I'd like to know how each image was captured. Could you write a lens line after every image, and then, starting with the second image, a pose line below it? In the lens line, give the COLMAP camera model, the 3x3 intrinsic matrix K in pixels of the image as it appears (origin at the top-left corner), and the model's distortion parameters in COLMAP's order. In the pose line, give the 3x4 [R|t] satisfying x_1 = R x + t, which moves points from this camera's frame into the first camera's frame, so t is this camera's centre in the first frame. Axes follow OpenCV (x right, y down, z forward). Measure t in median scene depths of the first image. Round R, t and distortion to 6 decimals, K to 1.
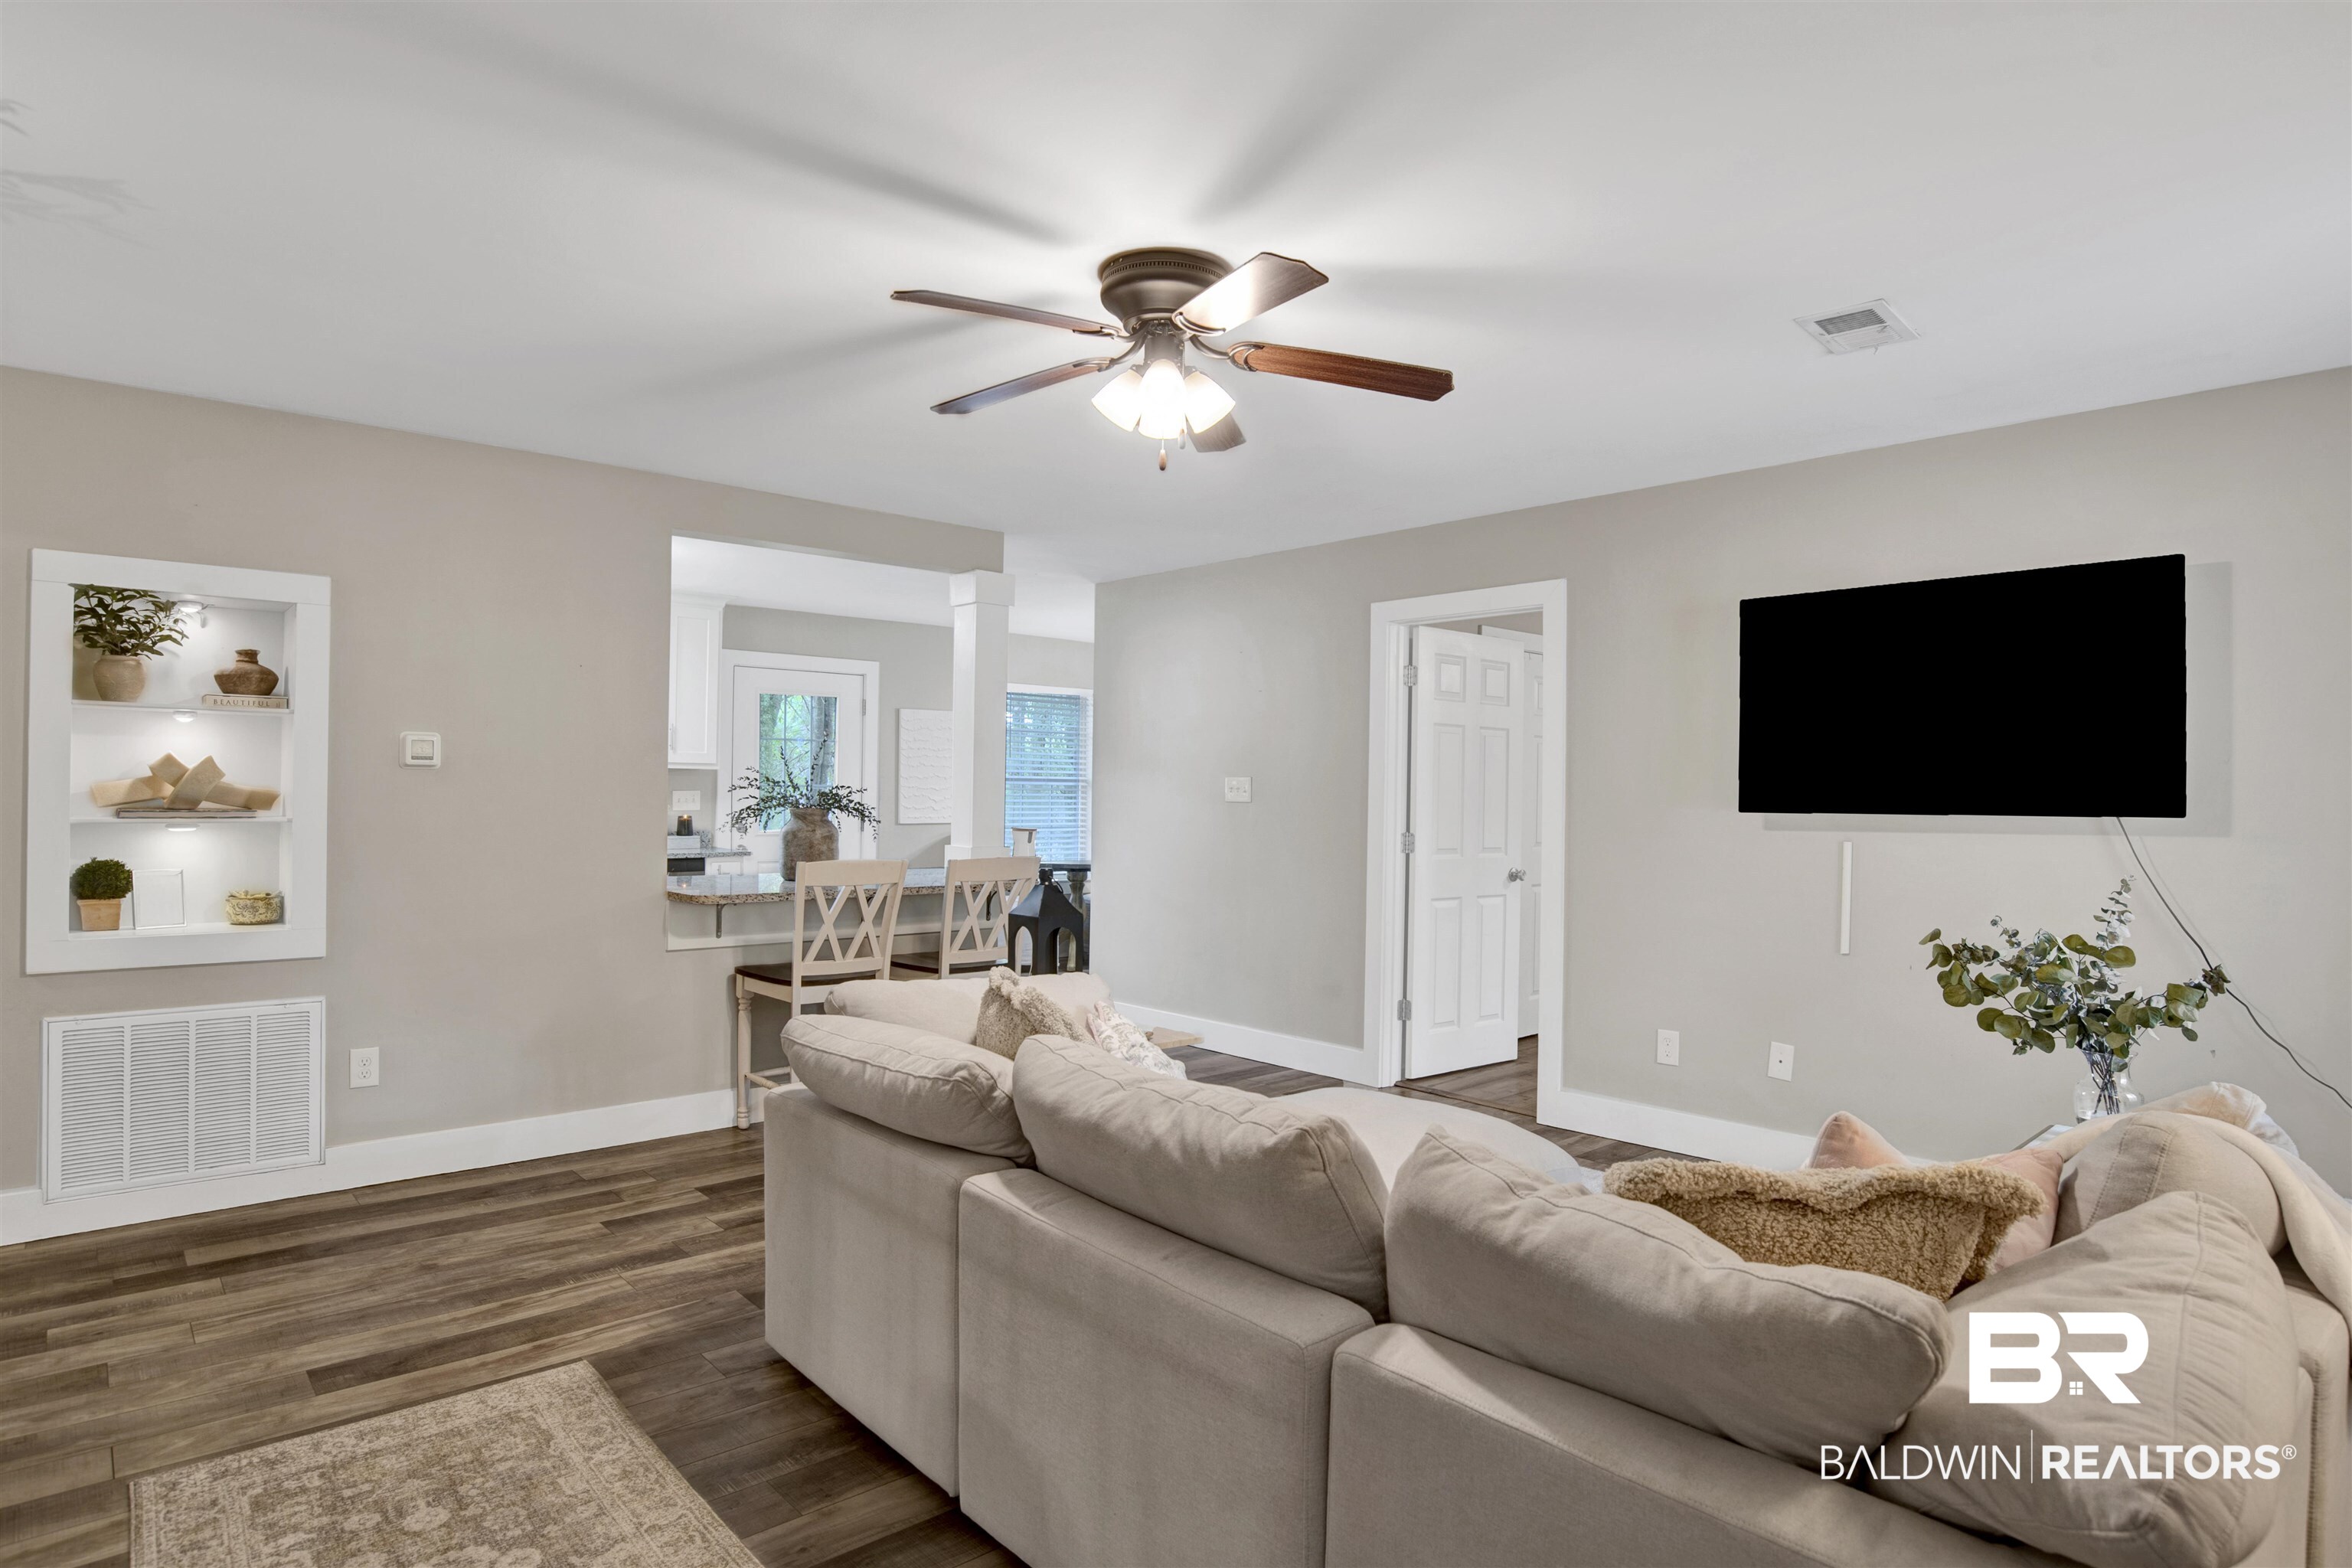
lens RADIAL K [[1247.5, 0, 1189.2], [0, 1247.5, 786.7], [0, 0, 1]] dist [-0.058408, 0.020227]
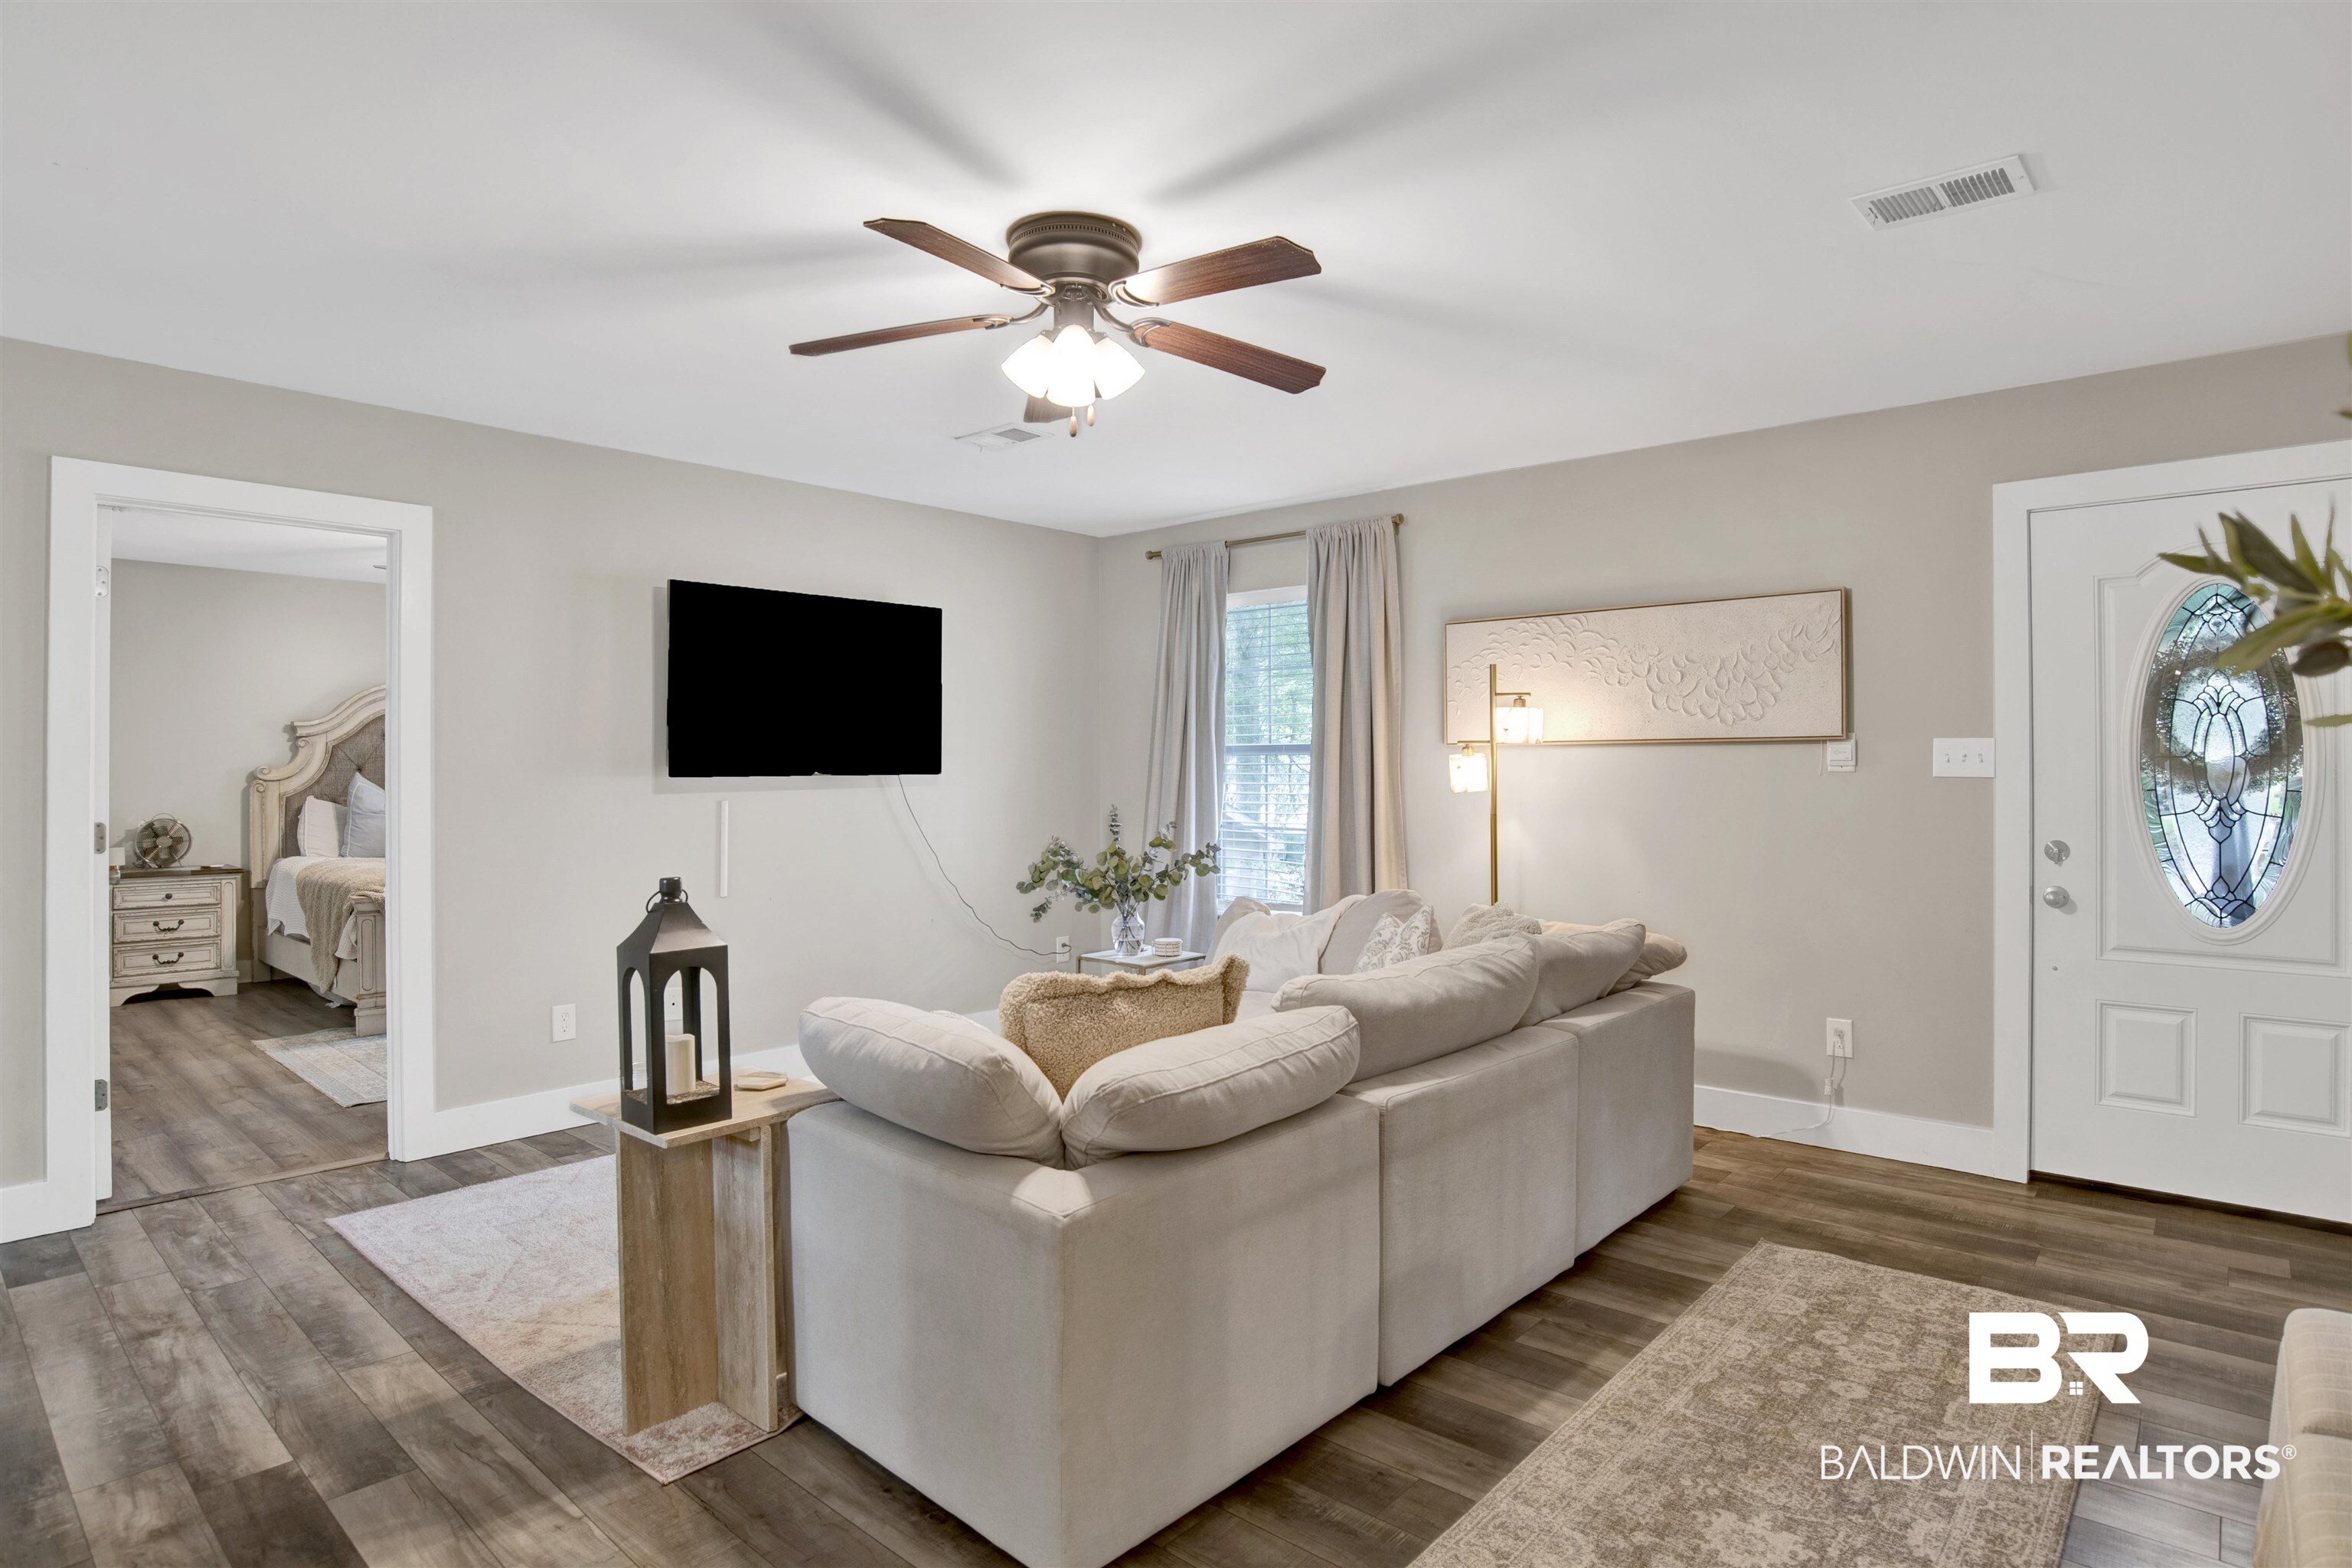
lens RADIAL K [[1247.5, 0, 1181.0], [0, 1247.5, 784.7], [0, 0, 1]] dist [-0.058408, 0.020227]
pose [[-0.095851, -0.023003, 0.995130, -0.824937], [-0.004710, 0.999732, 0.022655, 0.000835], [-0.995385, -0.002515, -0.095934, 0.826148]]
